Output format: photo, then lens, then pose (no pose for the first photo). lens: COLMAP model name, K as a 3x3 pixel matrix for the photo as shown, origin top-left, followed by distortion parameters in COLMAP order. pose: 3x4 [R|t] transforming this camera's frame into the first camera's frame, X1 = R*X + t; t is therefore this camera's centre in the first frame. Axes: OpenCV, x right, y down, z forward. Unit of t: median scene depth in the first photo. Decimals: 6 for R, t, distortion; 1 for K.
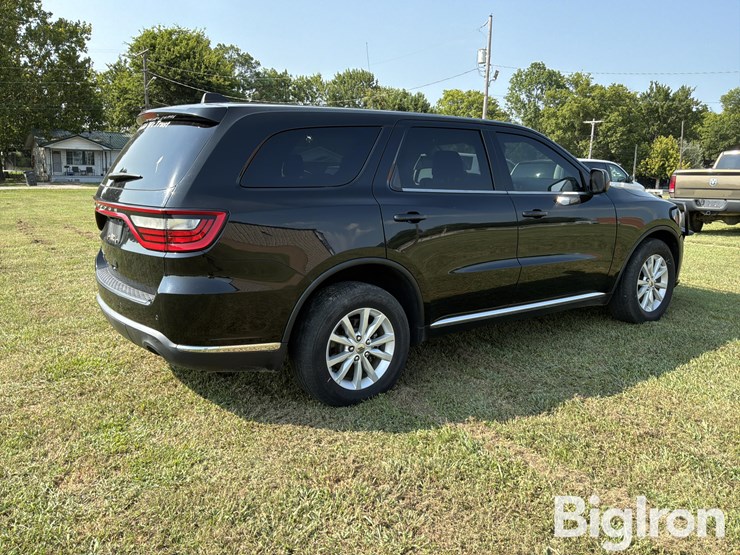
lens RADIAL K [[626.3, 0, 370.0], [0, 626.3, 277.5], [0, 0, 1]] dist [0.068337, -0.147827]
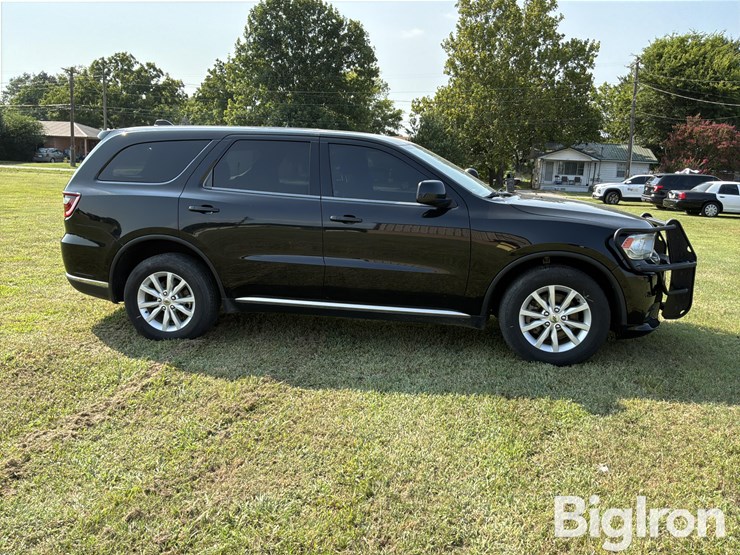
lens RADIAL K [[626.3, 0, 370.0], [0, 626.3, 277.5], [0, 0, 1]] dist [0.068337, -0.147827]
pose [[0.691681, 0.136623, -0.709162, 1.276689], [-0.148799, 0.987835, 0.045179, -0.068338], [0.706708, 0.074273, 0.703596, 0.336245]]
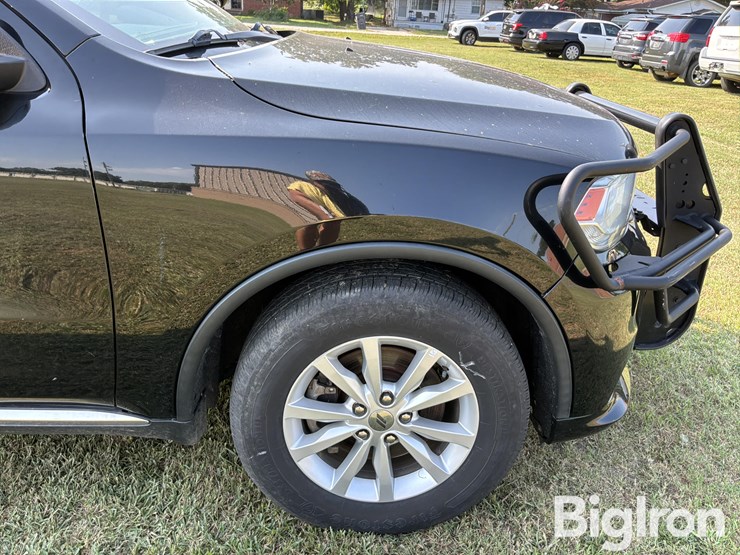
lens RADIAL K [[584.9, 0, 370.0], [0, 584.9, 277.5], [0, 0, 1]] dist [0.000050, -0.002867]
pose [[0.831503, 0.257853, -0.492051, 0.406810], [-0.132110, 0.952122, 0.275699, -0.309458], [0.539583, -0.164240, 0.825758, 1.910896]]
